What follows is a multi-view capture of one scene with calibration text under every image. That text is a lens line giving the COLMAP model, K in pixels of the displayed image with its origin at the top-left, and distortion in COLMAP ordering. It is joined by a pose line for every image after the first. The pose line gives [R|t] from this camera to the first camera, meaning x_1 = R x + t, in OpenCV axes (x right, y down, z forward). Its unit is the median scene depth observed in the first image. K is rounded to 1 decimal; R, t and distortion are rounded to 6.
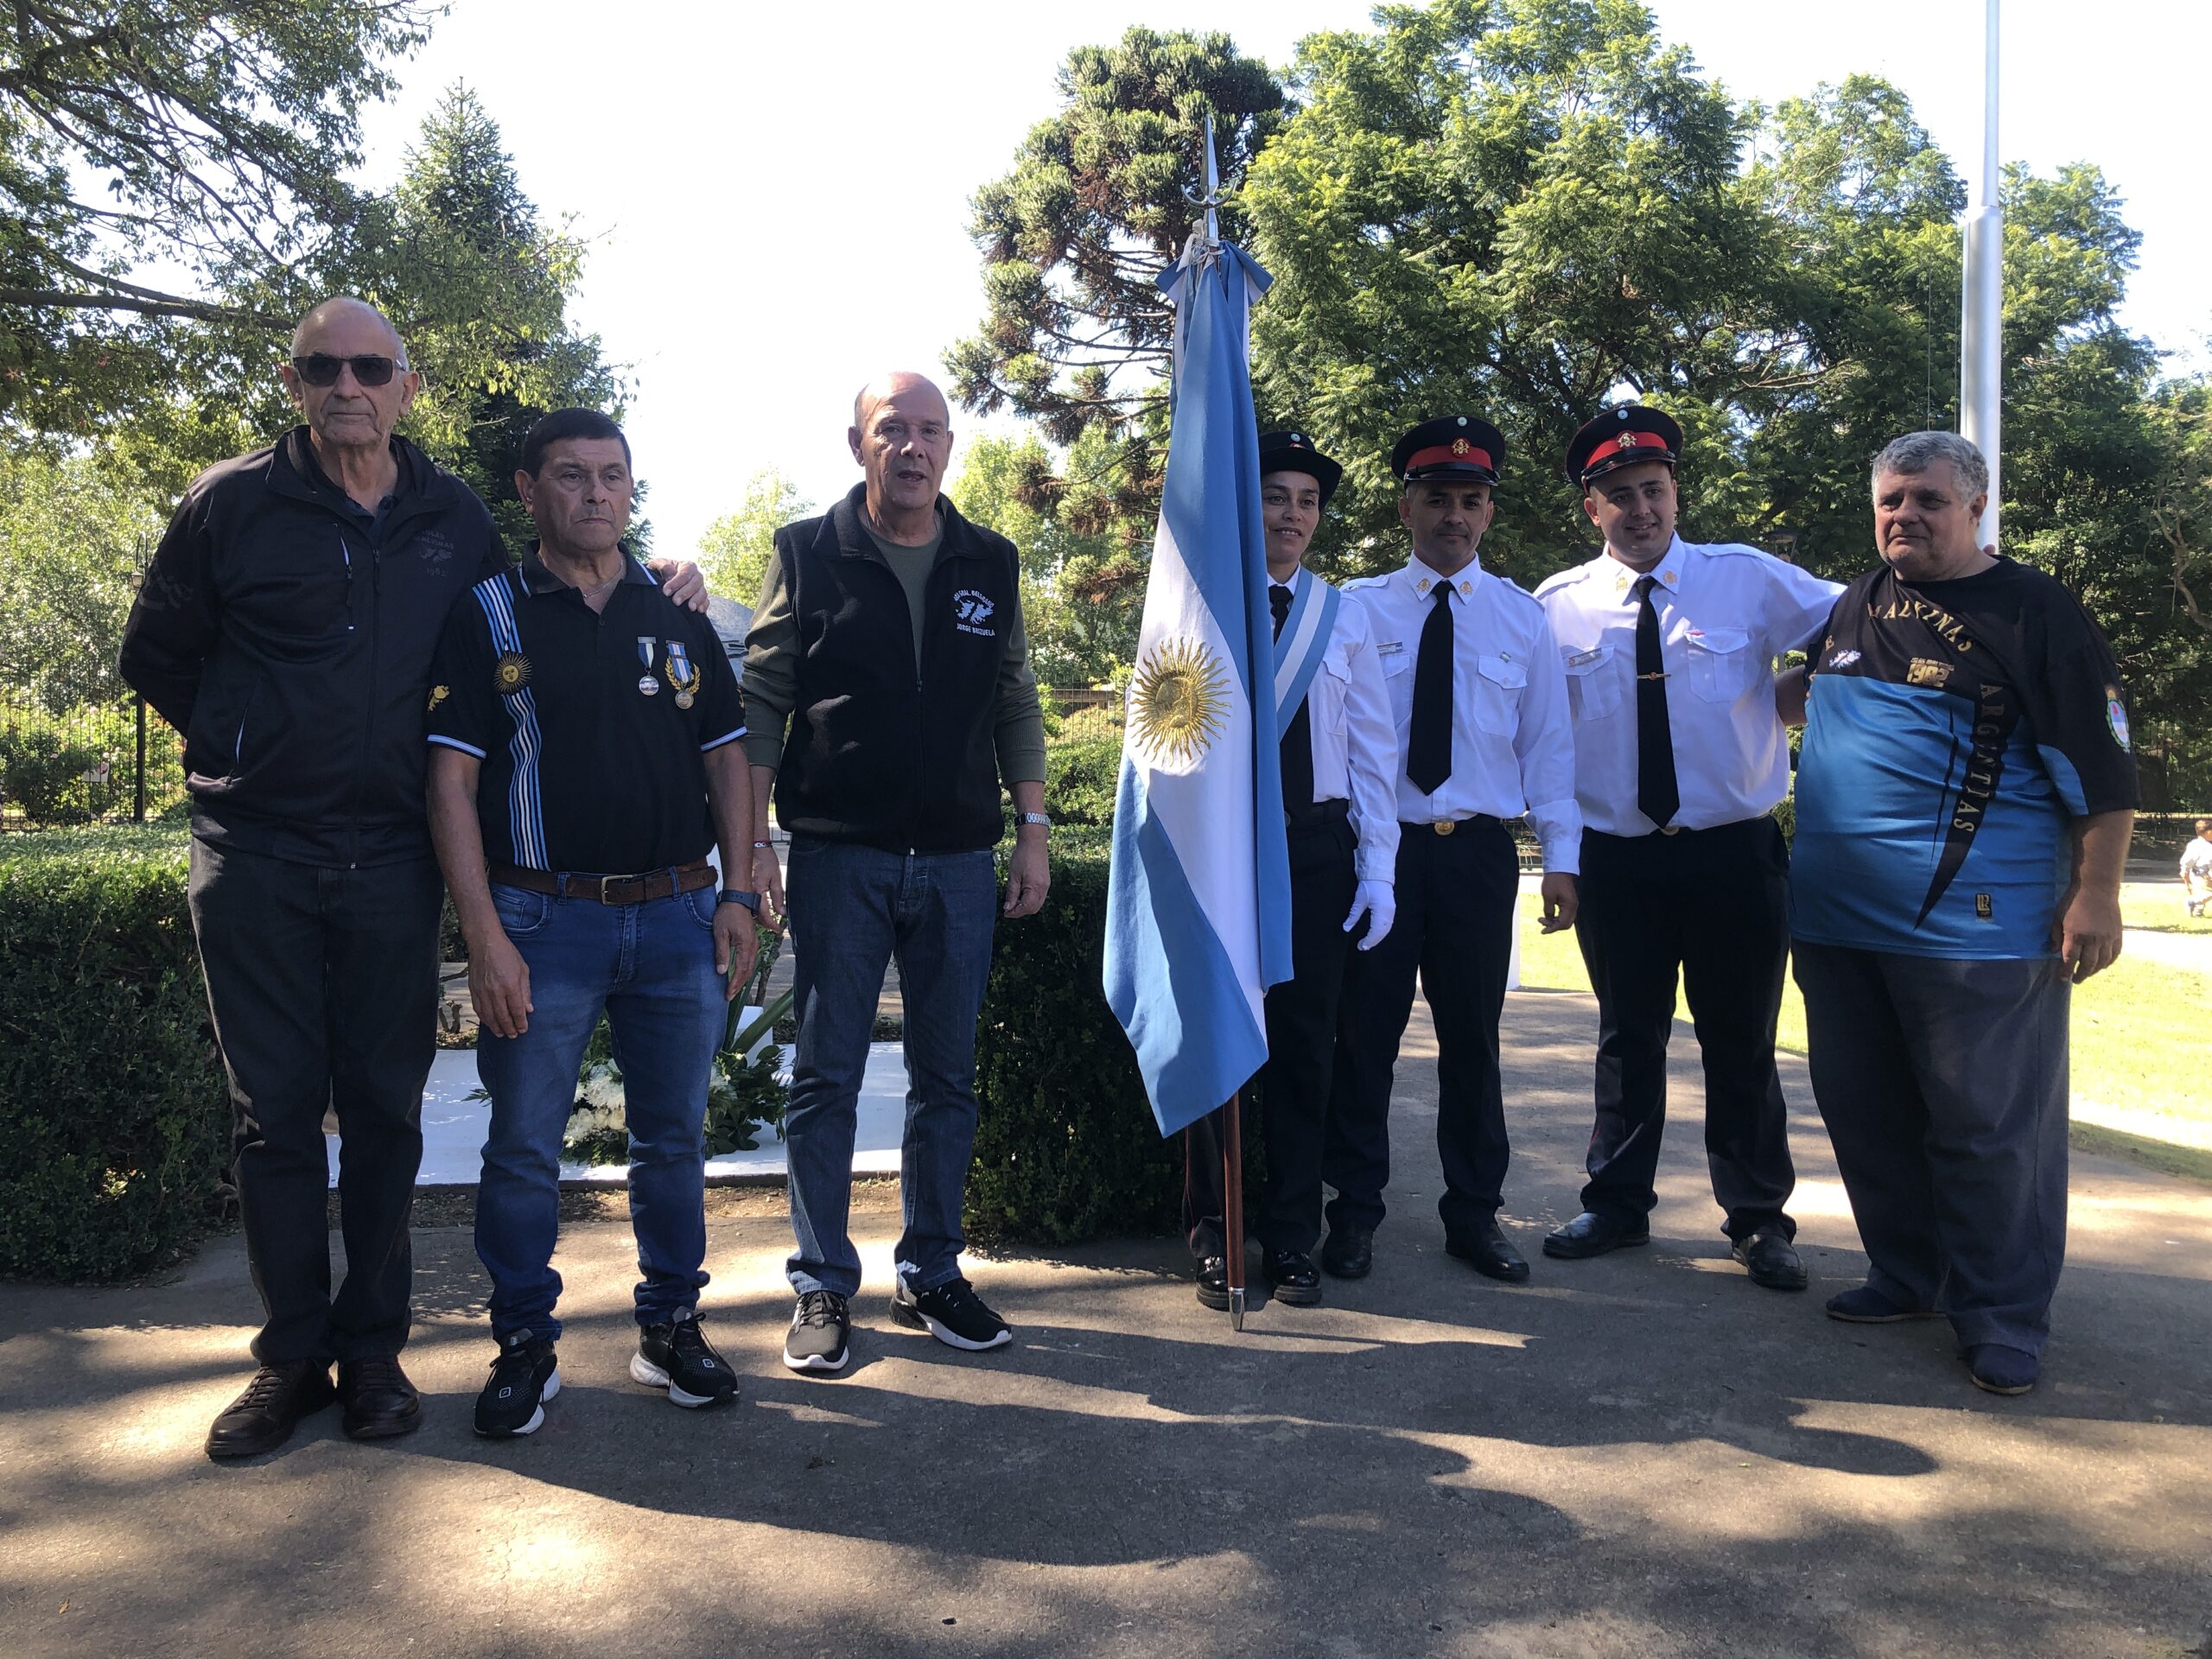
lens RADIAL K [[1817.2, 0, 1100.7], [0, 1817.2, 838.3], [0, 0, 1]] dist [-0.005069, 0.009849]
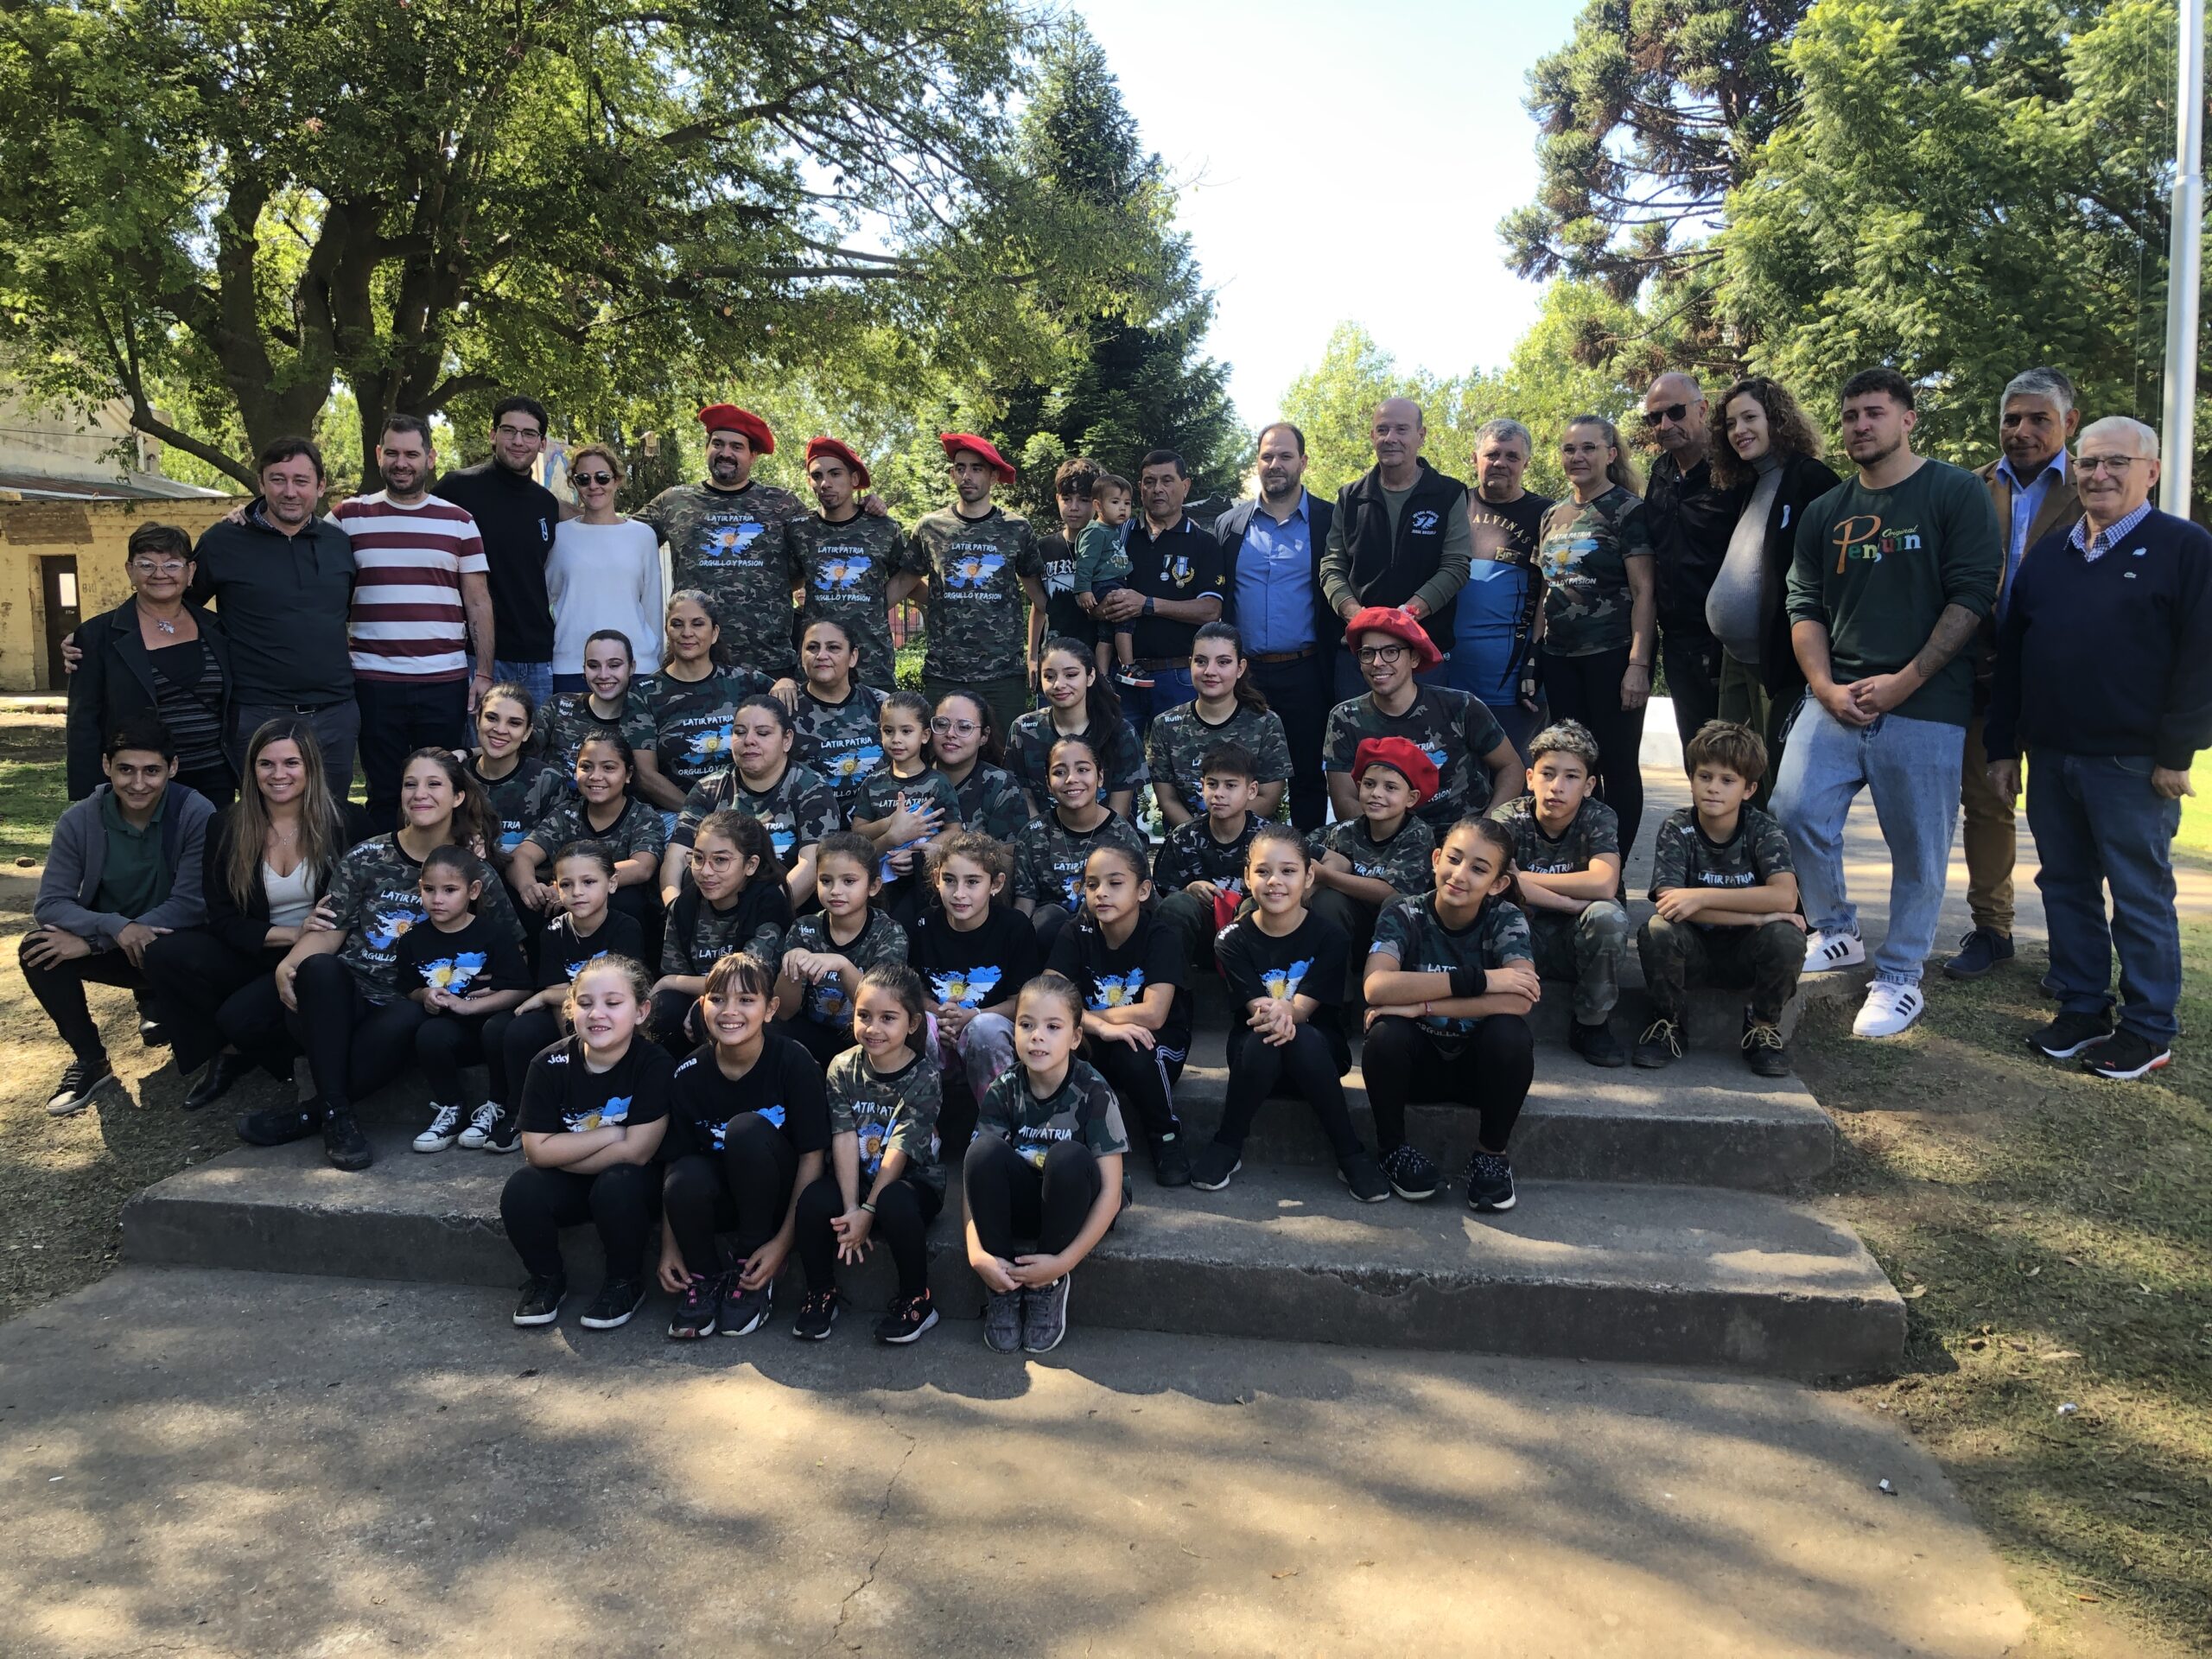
lens RADIAL K [[1817.2, 0, 1100.7], [0, 1817.2, 838.3], [0, 0, 1]] dist [-0.005069, 0.009849]
pose [[0.949864, 0.025072, -0.311656, 0.036566], [0.000073, 0.996762, 0.080412, 0.007507], [0.312663, -0.076403, 0.946786, -0.128228]]
